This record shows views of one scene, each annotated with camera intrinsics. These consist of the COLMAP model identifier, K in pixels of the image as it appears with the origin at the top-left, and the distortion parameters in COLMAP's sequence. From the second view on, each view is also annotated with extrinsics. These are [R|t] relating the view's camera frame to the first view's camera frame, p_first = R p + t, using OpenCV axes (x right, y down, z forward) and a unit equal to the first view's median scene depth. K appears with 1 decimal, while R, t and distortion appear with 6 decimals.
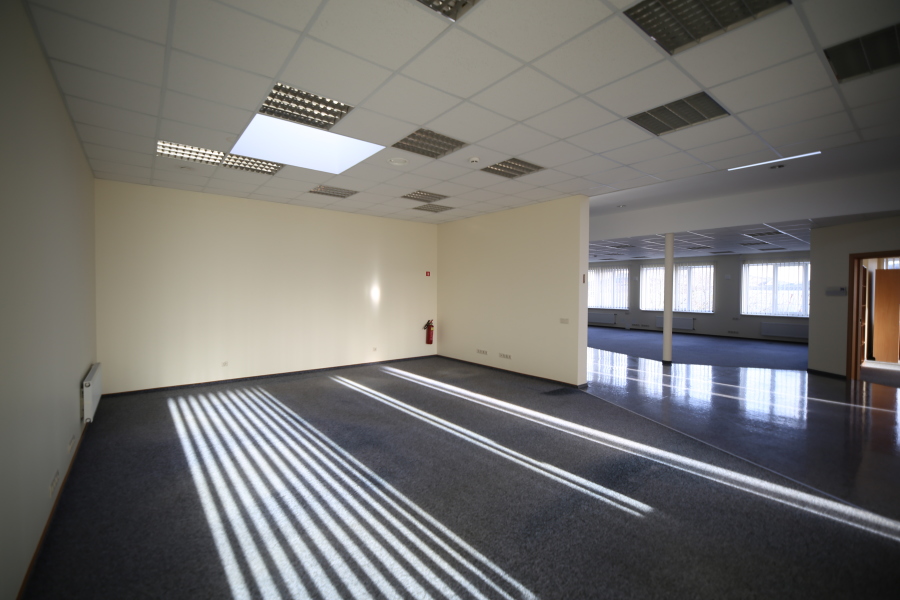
lens RADIAL K [[388.6, 0, 447.7], [0, 388.6, 297.8], [0, 0, 1]] dist [-0.001146, -0.000220]
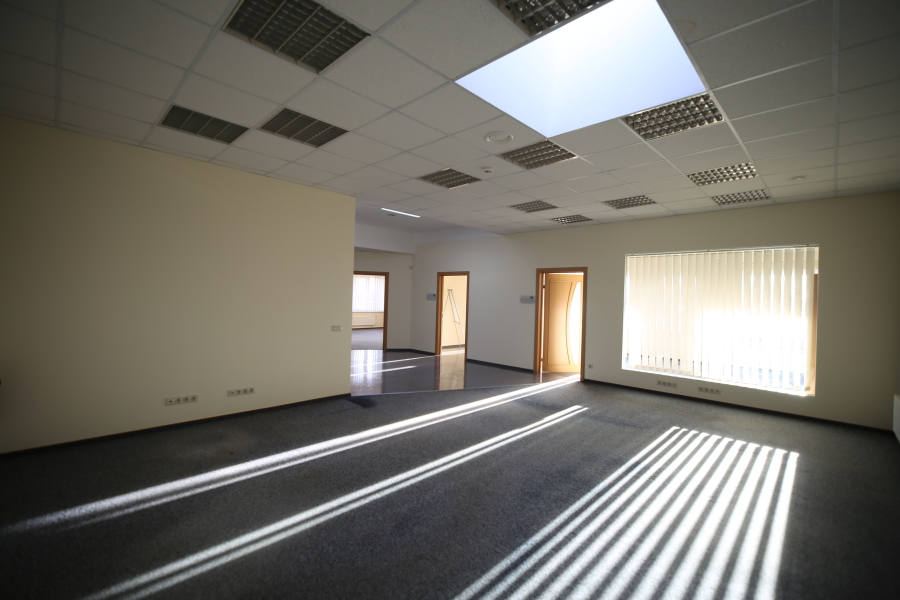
lens RADIAL K [[393.5, 0, 453.4], [0, 393.5, 301.6], [0, 0, 1]] dist [0.017007, -0.000024]
pose [[-0.138436, -0.020565, 0.990158, -0.905825], [-0.017325, 0.999682, 0.018341, -0.033337], [-0.990220, -0.014616, -0.138748, 1.191419]]
